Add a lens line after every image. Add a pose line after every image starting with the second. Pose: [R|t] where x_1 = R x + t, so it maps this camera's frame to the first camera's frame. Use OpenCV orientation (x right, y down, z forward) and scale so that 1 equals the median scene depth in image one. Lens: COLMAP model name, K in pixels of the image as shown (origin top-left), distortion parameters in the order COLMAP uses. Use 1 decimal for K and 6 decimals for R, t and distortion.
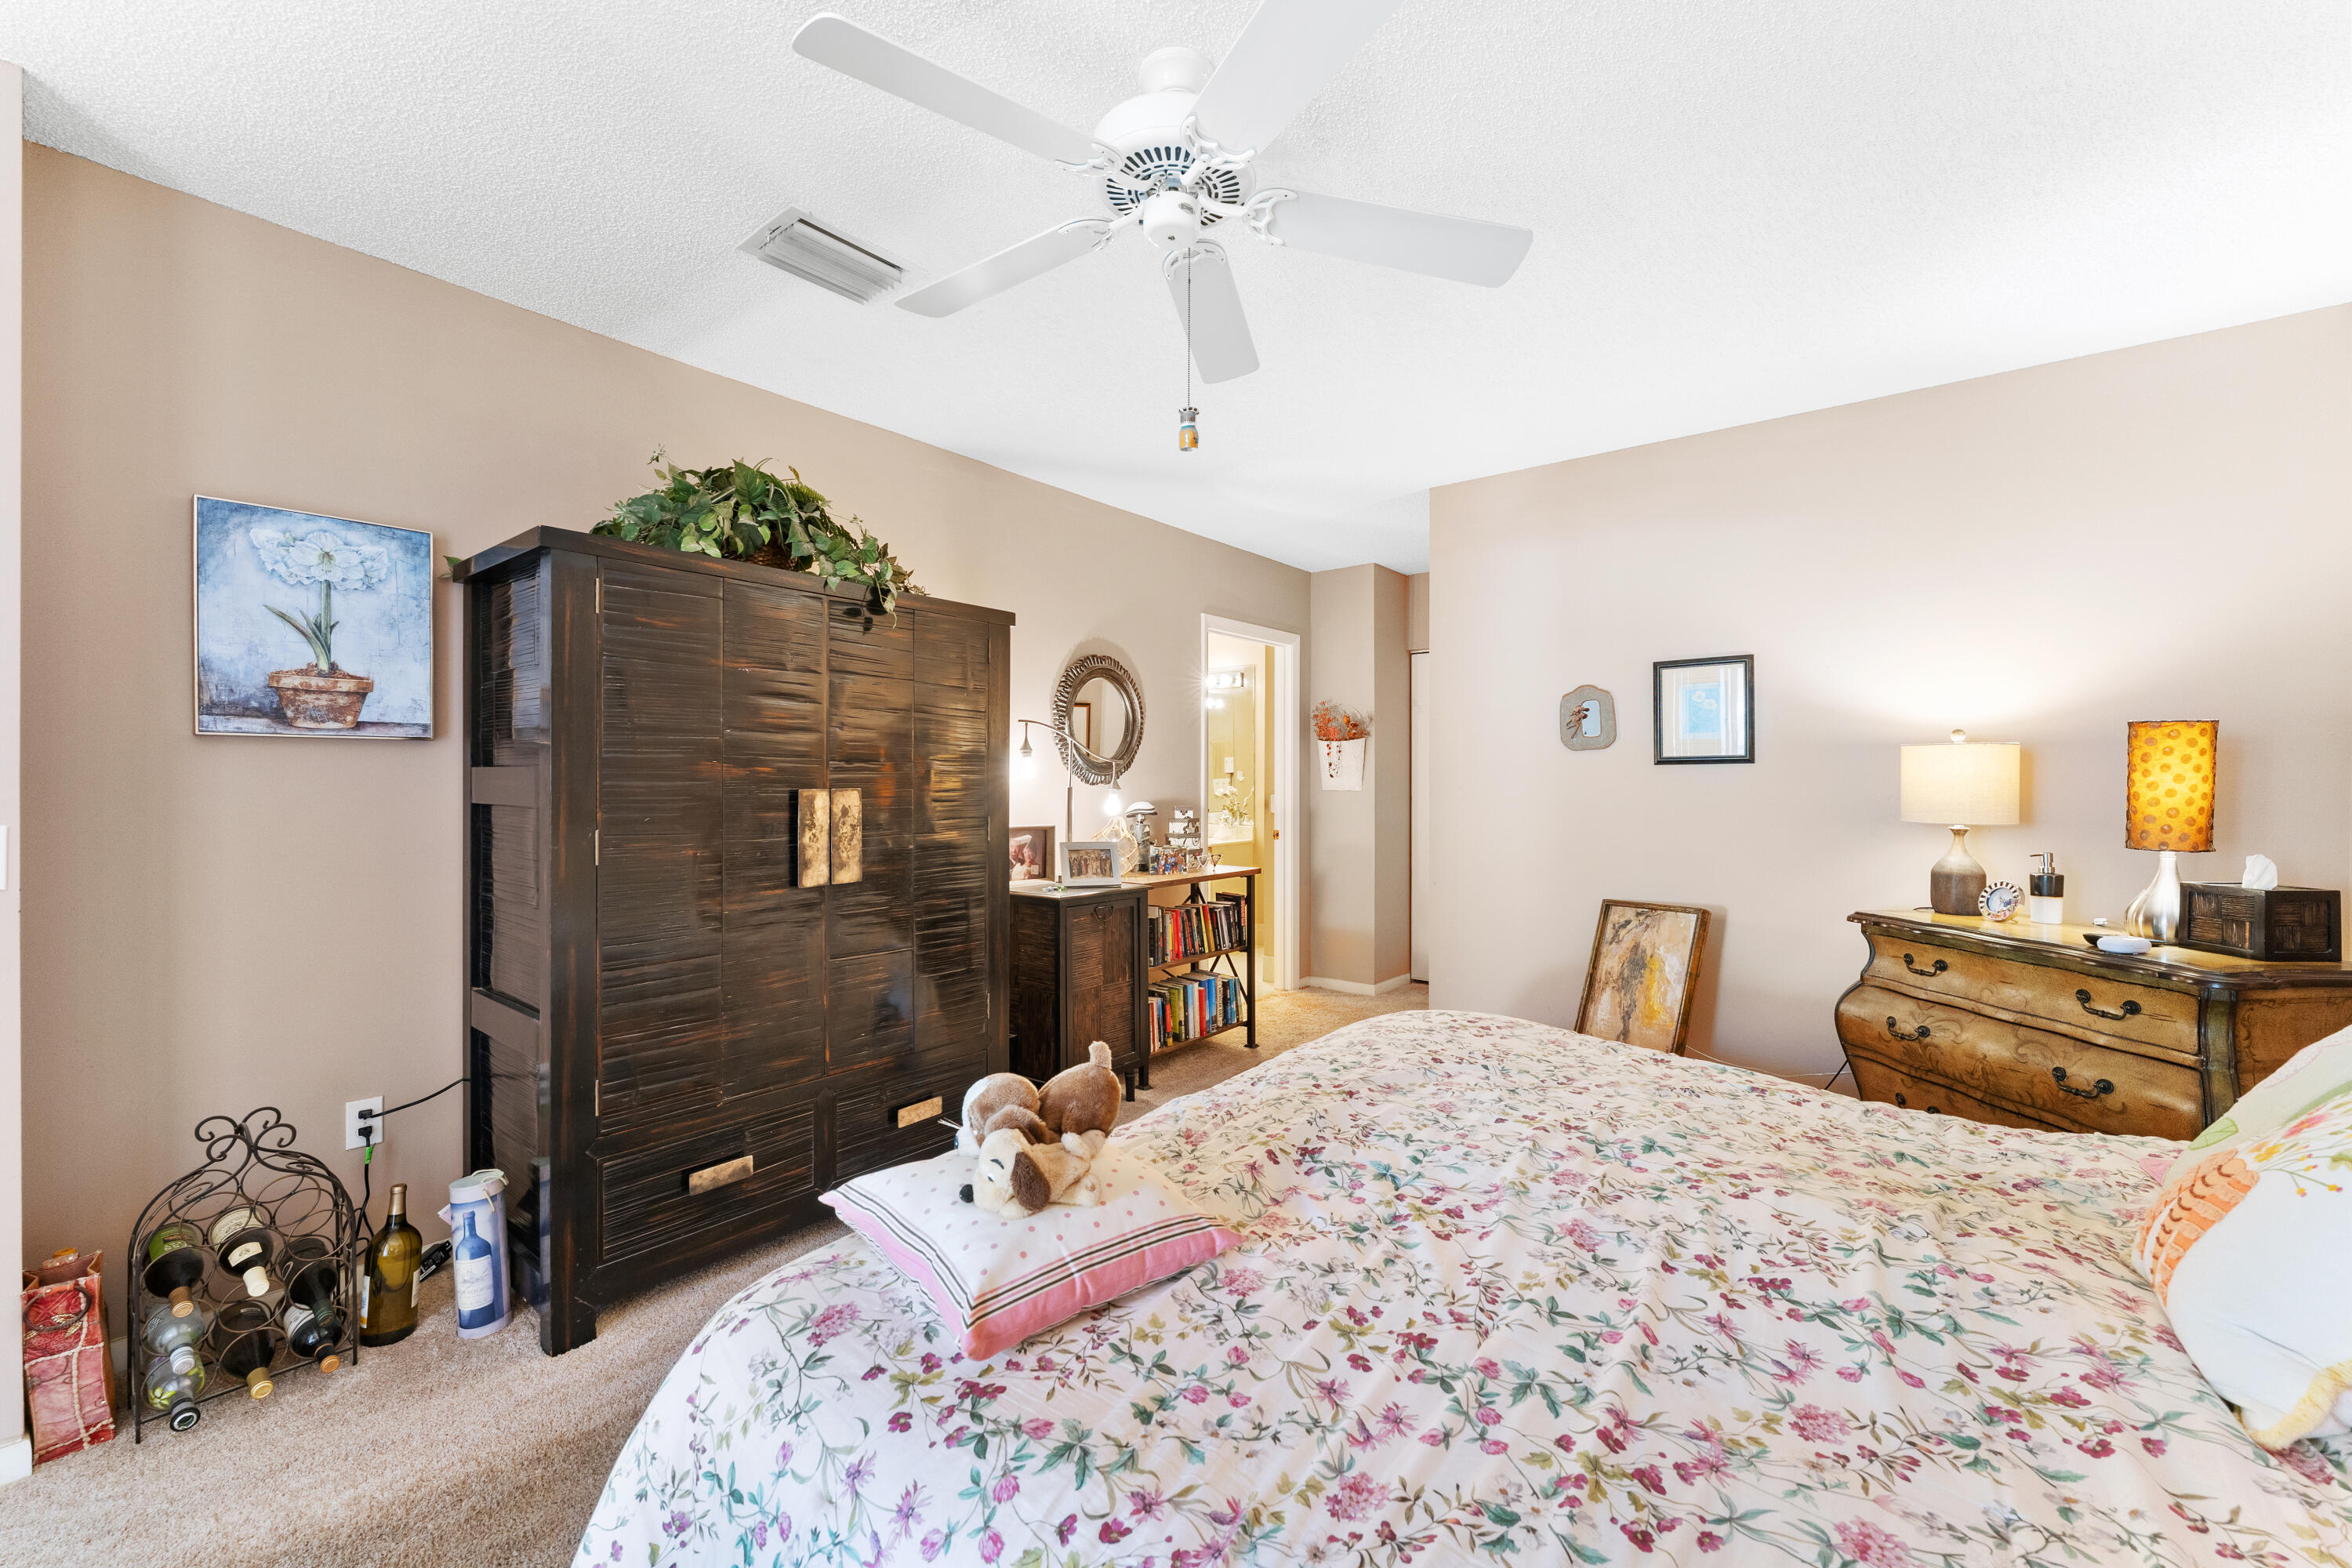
lens RADIAL K [[957.0, 0, 1217.9], [0, 957.0, 781.8], [0, 0, 1]] dist [-0.002505, -0.001514]
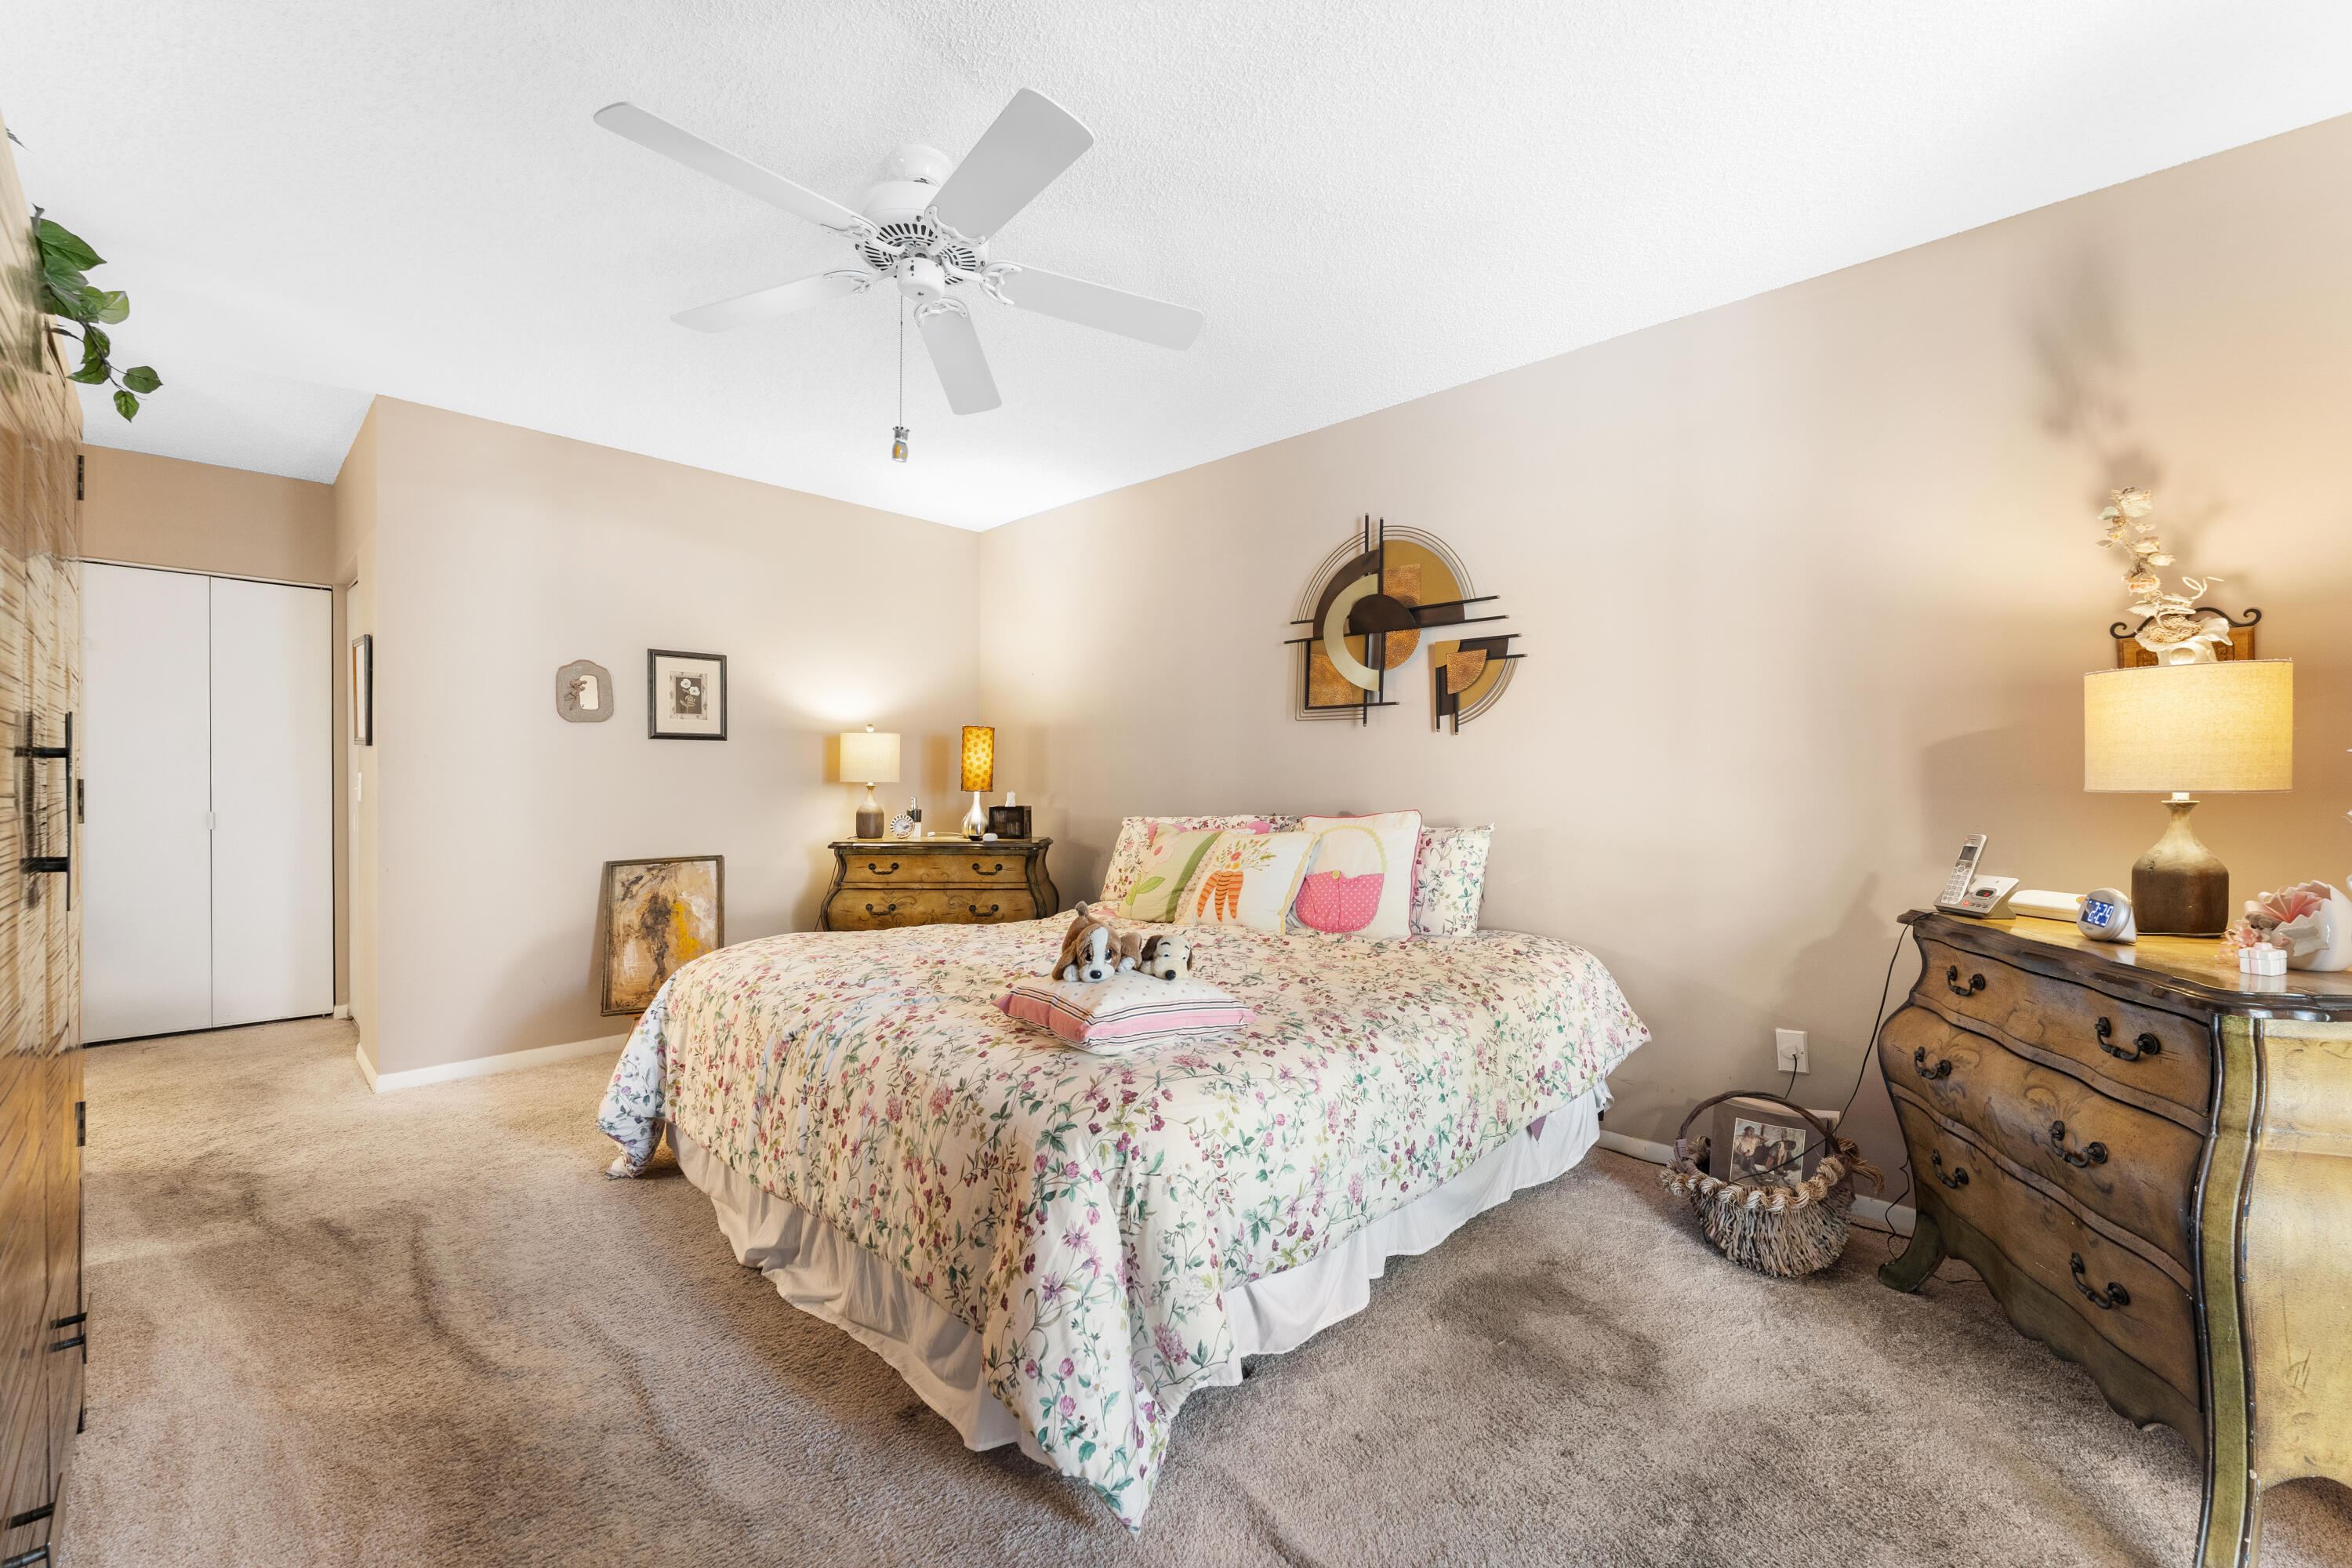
lens RADIAL K [[957.0, 0, 1156.5], [0, 957.0, 786.6], [0, 0, 1]] dist [-0.002505, -0.001514]
pose [[0.108793, -0.009941, 0.994015, -0.758602], [-0.000816, 0.999949, 0.010089, 0.033694], [-0.994064, -0.001909, 0.108779, 0.334769]]
